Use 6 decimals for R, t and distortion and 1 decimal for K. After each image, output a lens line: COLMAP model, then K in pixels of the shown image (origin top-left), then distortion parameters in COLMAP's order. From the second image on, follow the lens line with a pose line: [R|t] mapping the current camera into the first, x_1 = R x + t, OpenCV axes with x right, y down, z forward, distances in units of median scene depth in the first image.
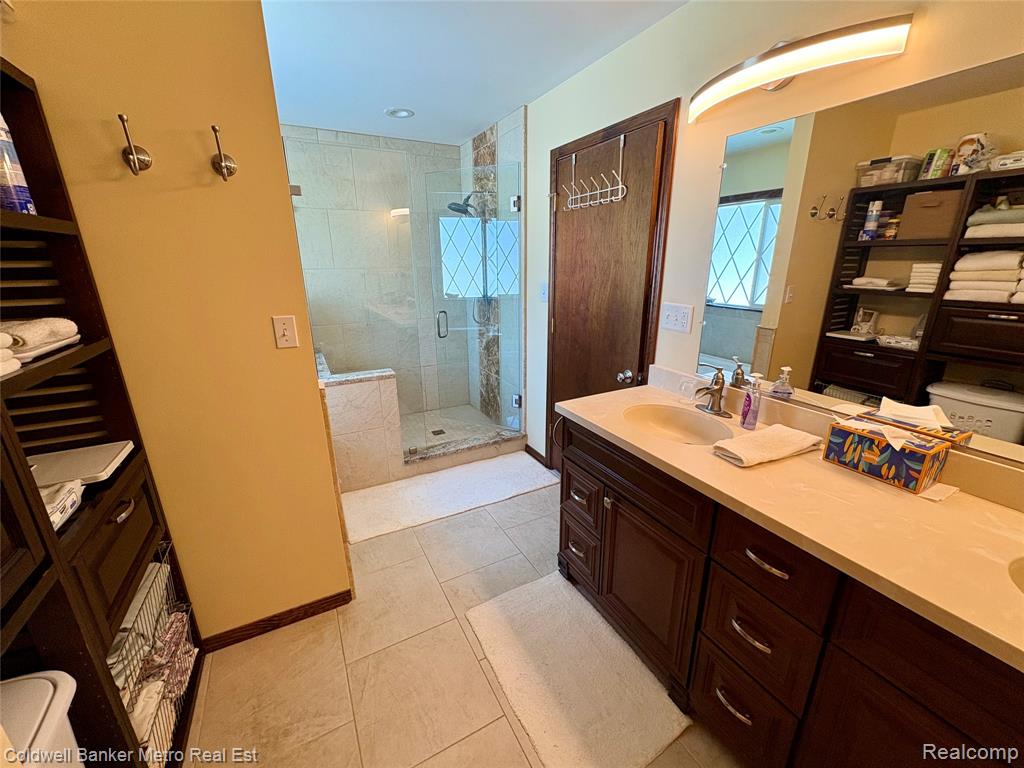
lens RADIAL K [[407.2, 0, 513.3], [0, 407.2, 383.3], [0, 0, 1]] dist [0.001022, -0.000151]
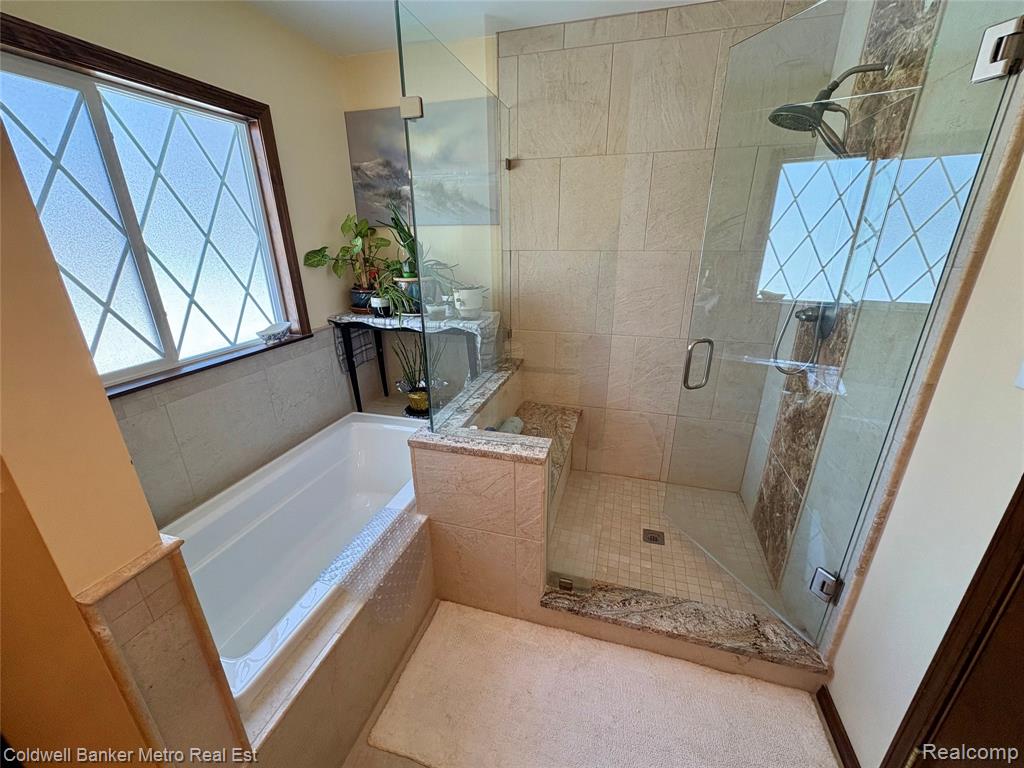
lens RADIAL K [[407.2, 0, 512.3], [0, 407.2, 384.6], [0, 0, 1]] dist [0.001022, -0.000151]
pose [[0.717077, 0.240613, -0.654146, 0.001610], [-0.199886, 0.970093, 0.137712, -0.147349], [0.667718, 0.032005, 0.743726, 0.468971]]
